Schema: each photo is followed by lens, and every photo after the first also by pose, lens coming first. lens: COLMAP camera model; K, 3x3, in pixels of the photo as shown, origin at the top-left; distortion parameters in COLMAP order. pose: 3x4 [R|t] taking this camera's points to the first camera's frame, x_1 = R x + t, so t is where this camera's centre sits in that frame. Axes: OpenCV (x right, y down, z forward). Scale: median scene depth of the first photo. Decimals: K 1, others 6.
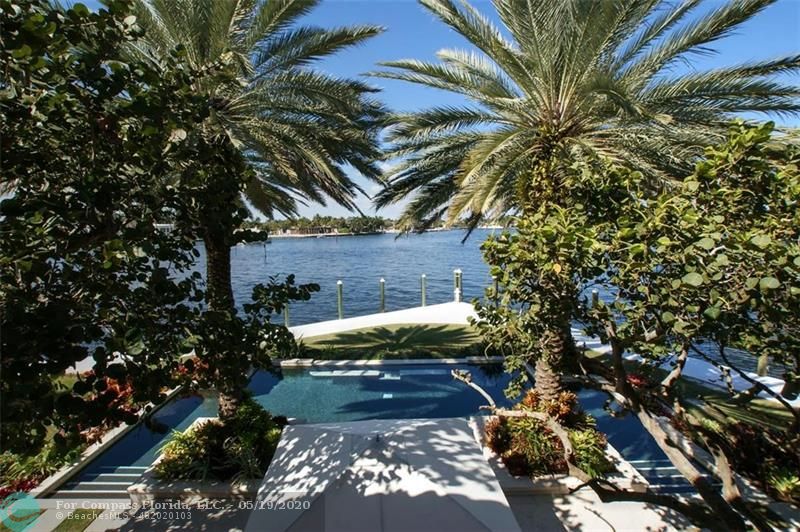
lens RADIAL K [[381.9, 0, 388.6], [0, 381.9, 259.9], [0, 0, 1]] dist [-0.063760, 0.029375]
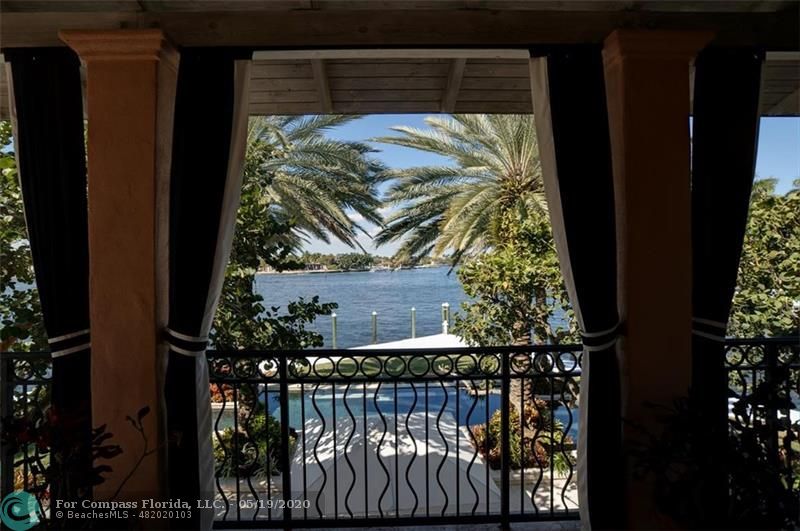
lens RADIAL K [[381.9, 0, 388.6], [0, 381.9, 259.4], [0, 0, 1]] dist [-0.063760, 0.029375]
pose [[0.999538, 0.000999, 0.030386, -0.033057], [0.001976, 0.995211, -0.097728, 0.029970], [-0.030338, 0.097743, 0.994749, -0.230736]]
